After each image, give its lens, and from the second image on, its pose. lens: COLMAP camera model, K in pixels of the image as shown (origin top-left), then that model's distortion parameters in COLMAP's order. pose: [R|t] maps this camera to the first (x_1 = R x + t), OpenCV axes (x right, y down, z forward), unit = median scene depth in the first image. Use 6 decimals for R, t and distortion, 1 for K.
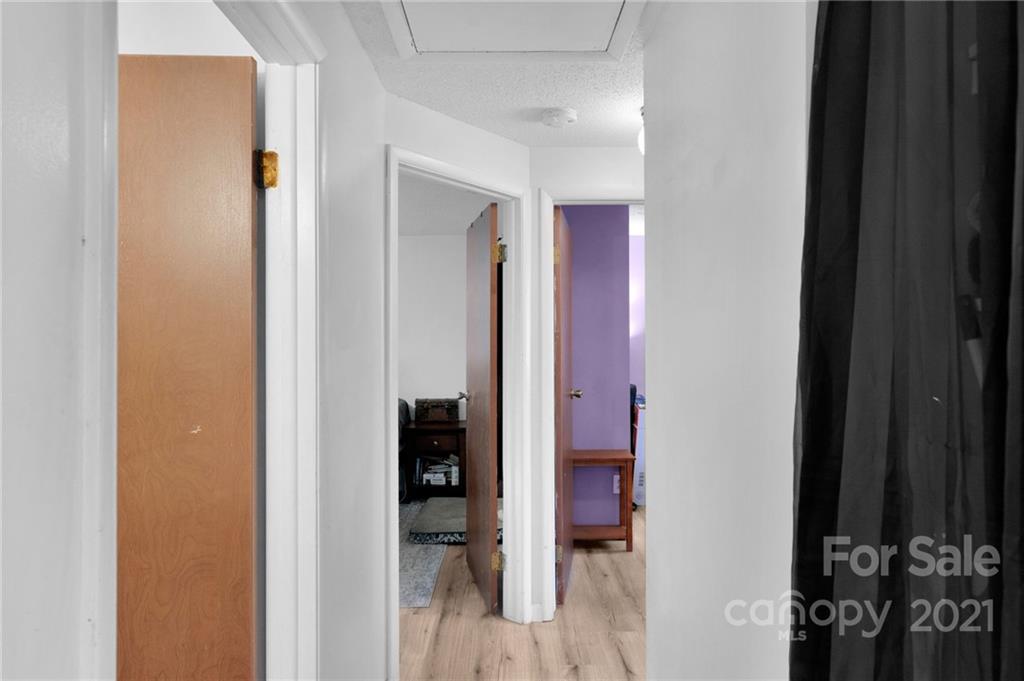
lens RADIAL K [[491.0, 0, 511.3], [0, 491.0, 339.9], [0, 0, 1]] dist [0.001682, 0.000414]
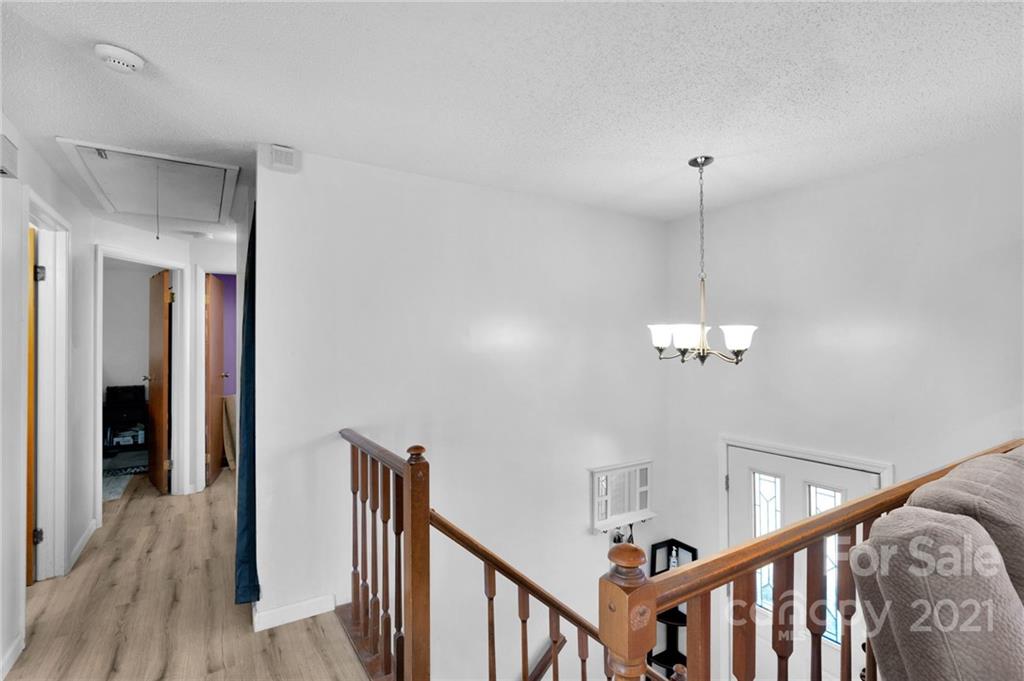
lens RADIAL K [[491.0, 0, 510.4], [0, 491.0, 341.4], [0, 0, 1]] dist [0.001682, 0.000414]
pose [[0.869208, 0.003821, 0.494432, 0.170538], [0.000381, 0.999965, -0.008396, 0.004106], [-0.494447, 0.007487, 0.869176, -1.203666]]
